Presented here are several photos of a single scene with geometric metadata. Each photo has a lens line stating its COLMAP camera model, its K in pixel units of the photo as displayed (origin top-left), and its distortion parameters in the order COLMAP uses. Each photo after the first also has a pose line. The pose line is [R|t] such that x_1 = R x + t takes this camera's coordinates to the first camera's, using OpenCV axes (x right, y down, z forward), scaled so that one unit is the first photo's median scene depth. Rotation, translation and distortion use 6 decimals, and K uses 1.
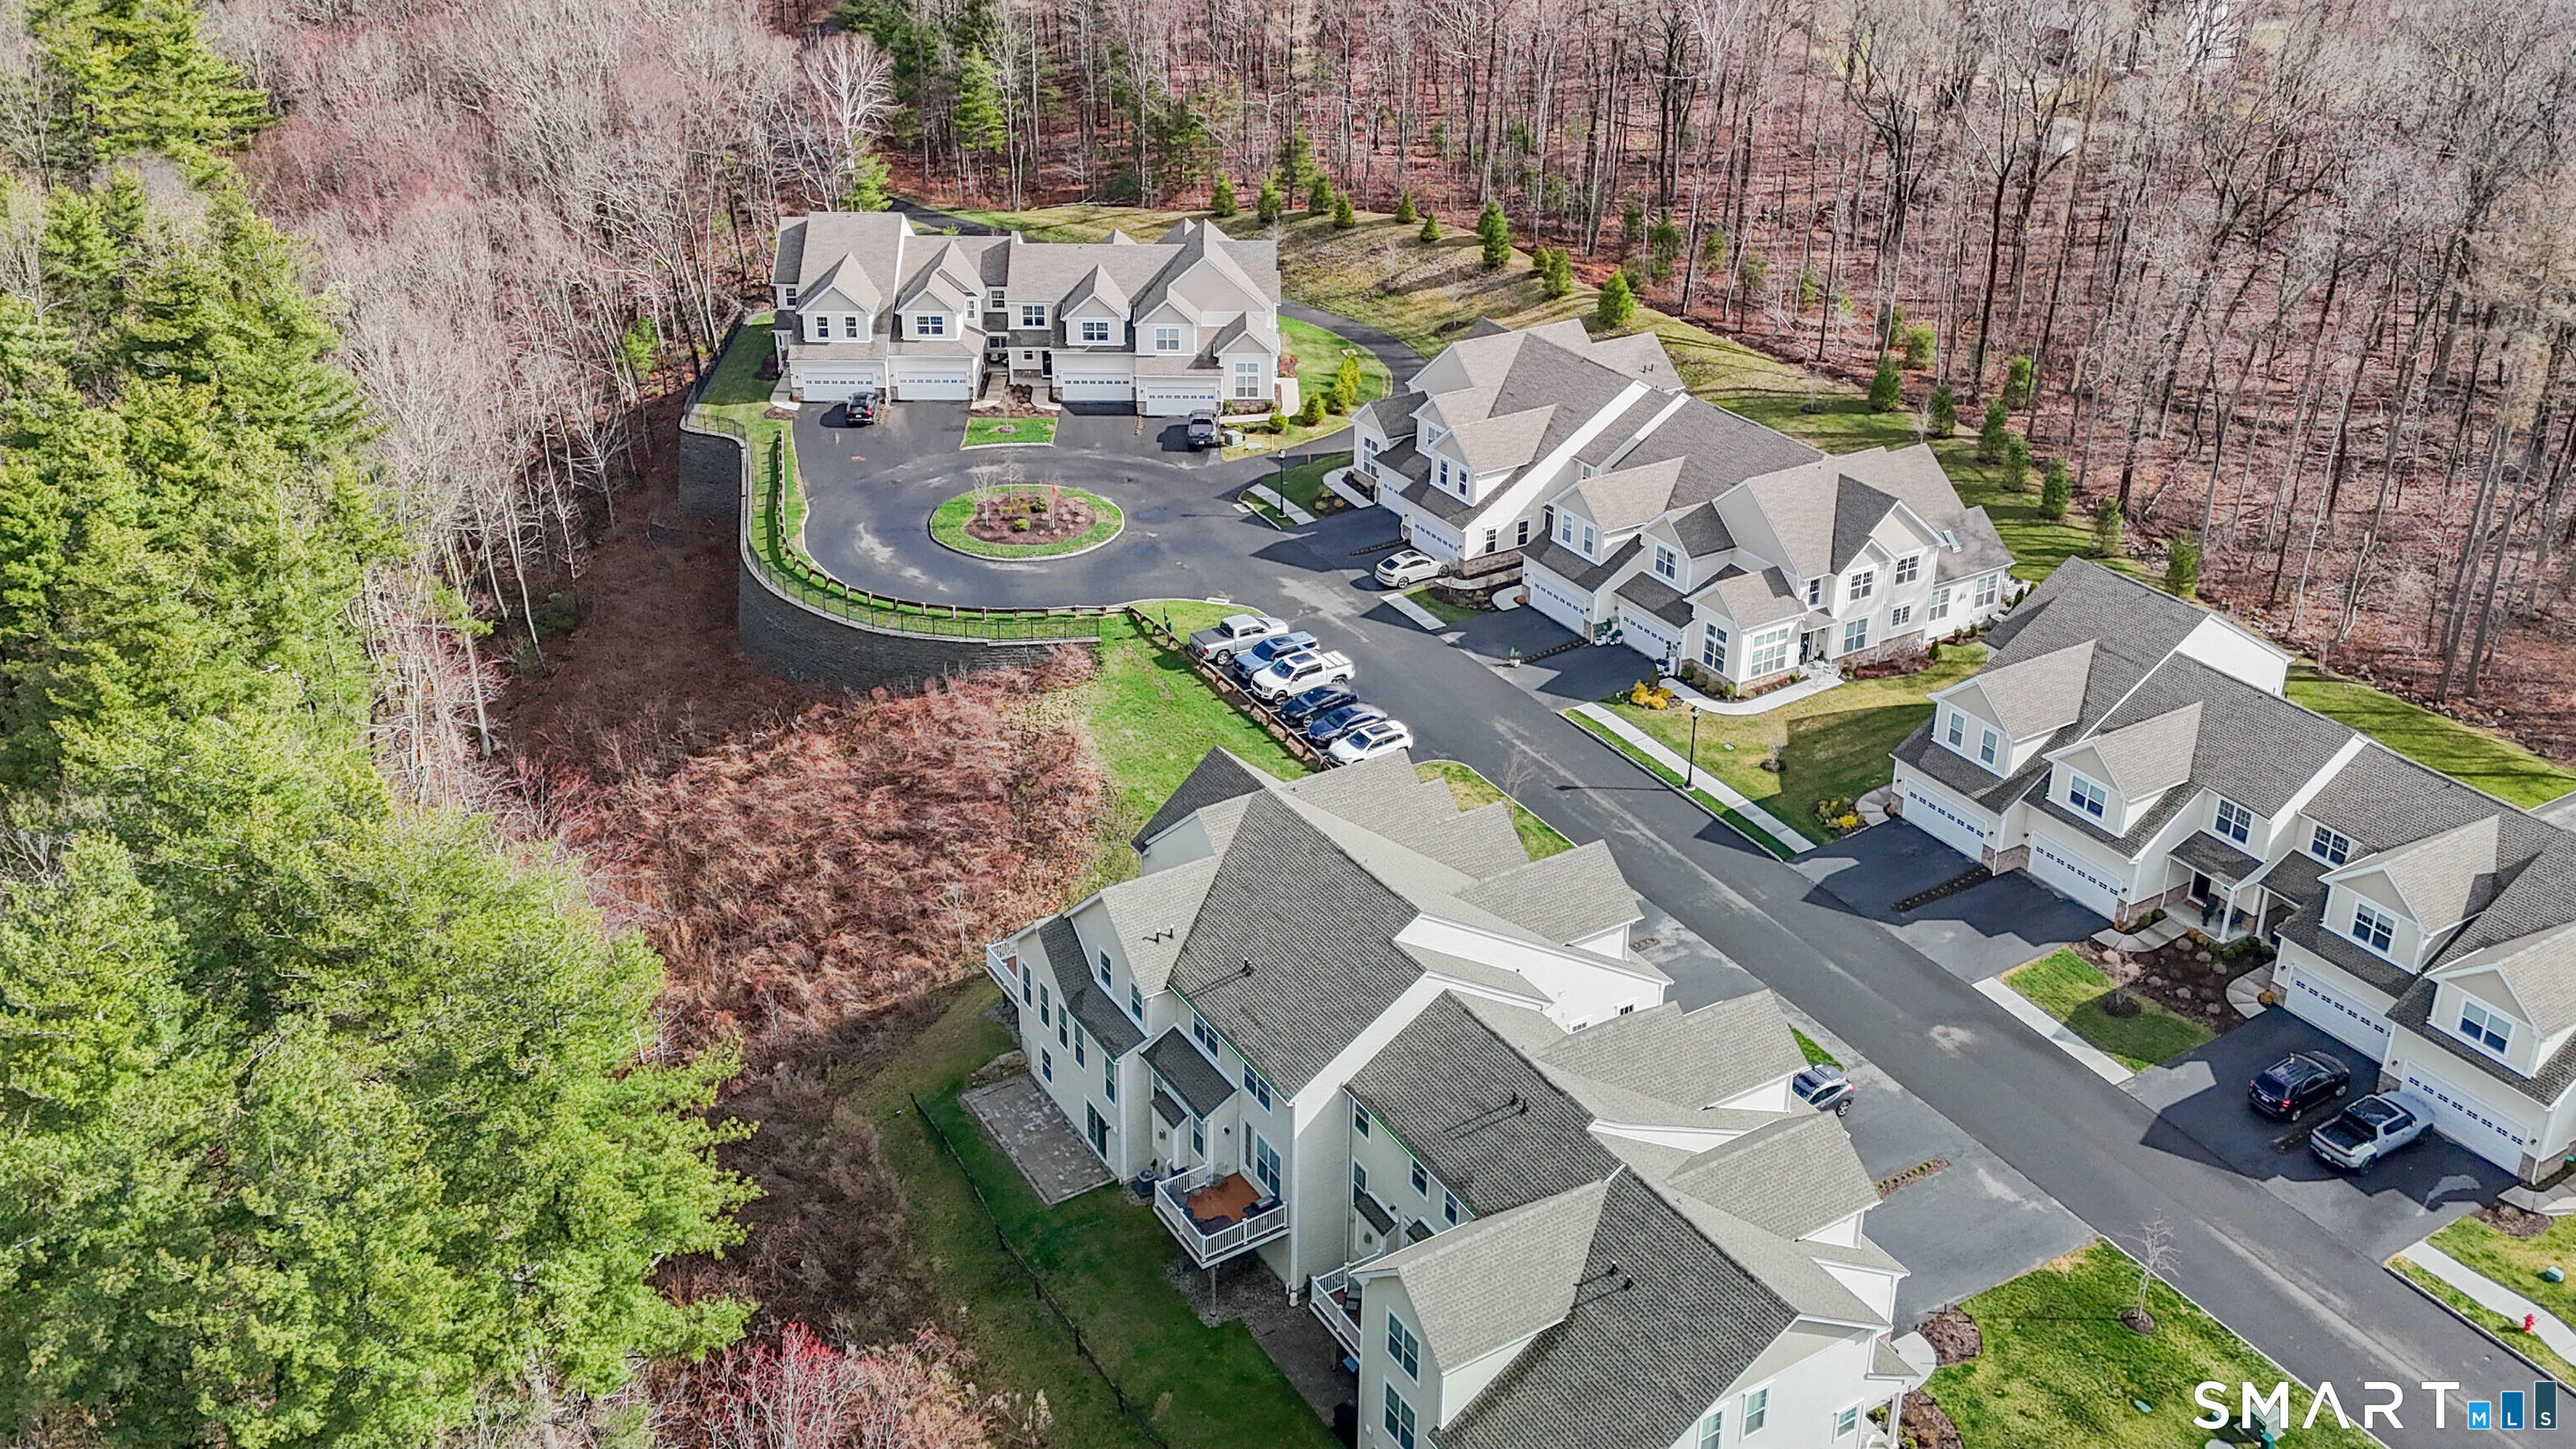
lens RADIAL K [[2347.7, 0, 1295.0], [0, 2347.7, 612.6], [0, 0, 1]] dist [0.157554, -0.246773]
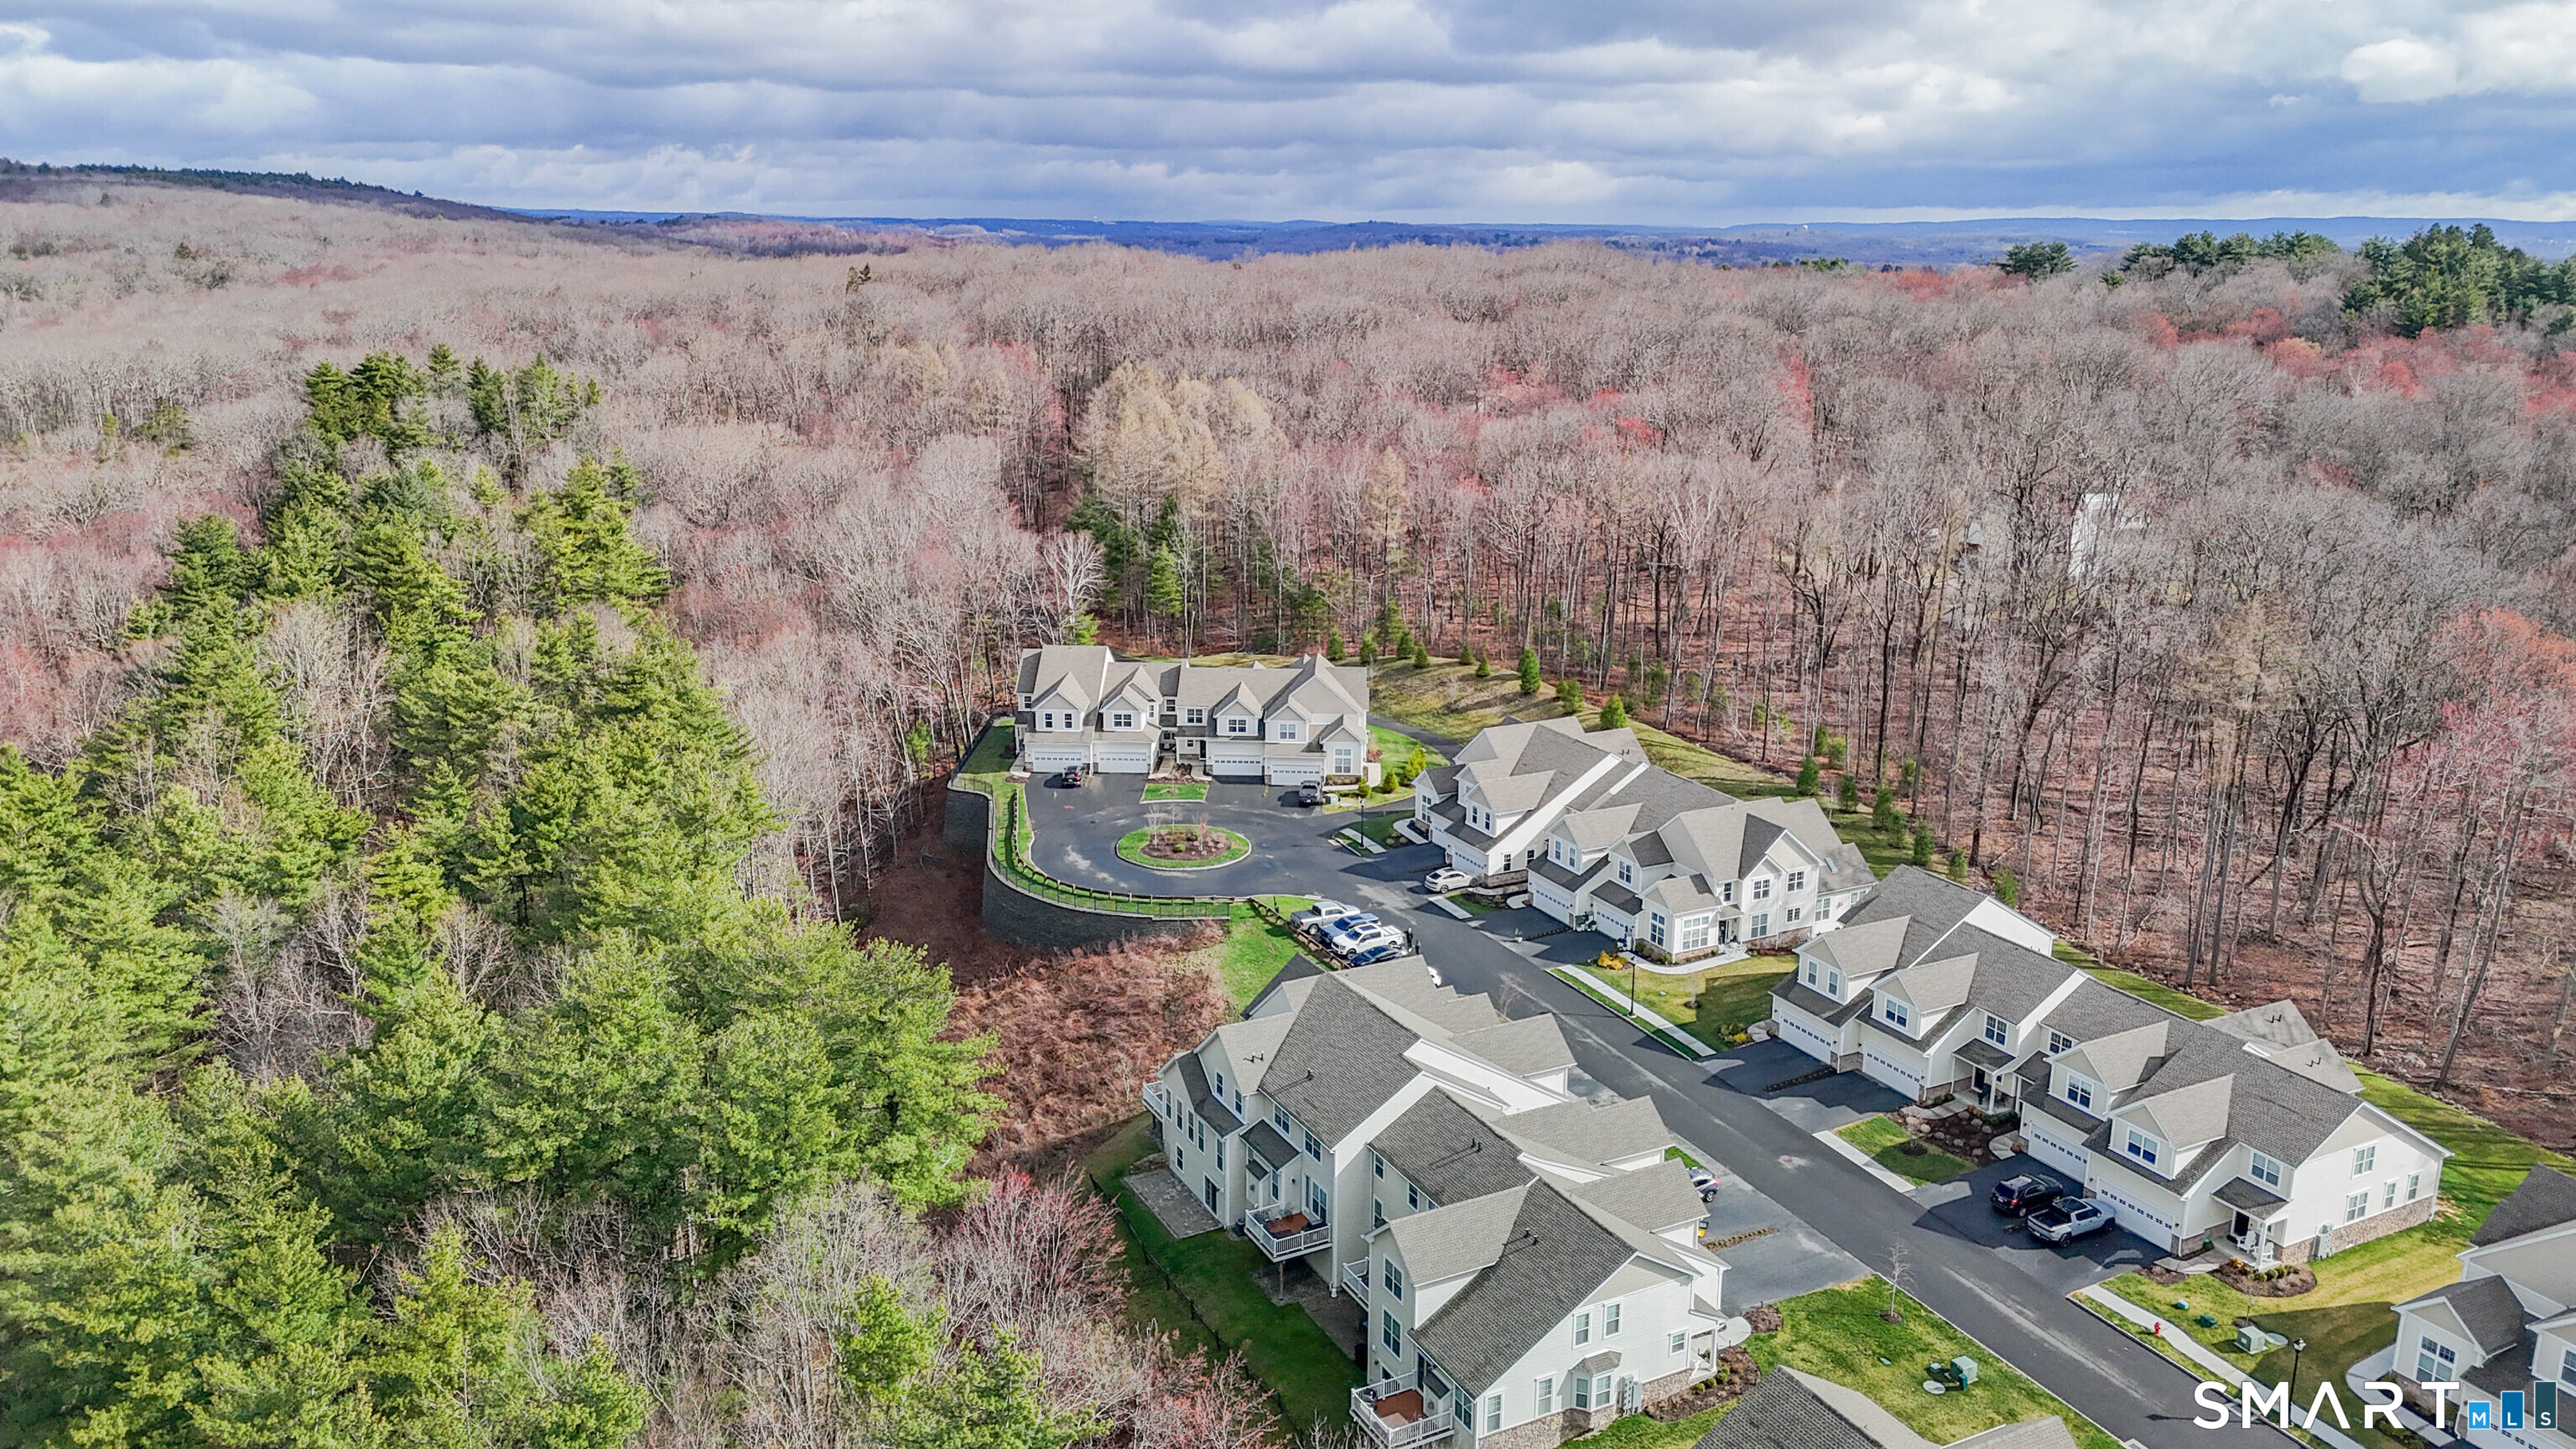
lens RADIAL K [[1894.1, 0, 1282.4], [0, 1894.1, 727.9], [0, 0, 1]] dist [0.172084, -0.276512]
pose [[0.997526, 0.015880, -0.068483, 0.028473], [-0.026129, 0.988115, -0.151478, 0.075121], [0.065264, 0.152892, 0.986085, -0.172960]]
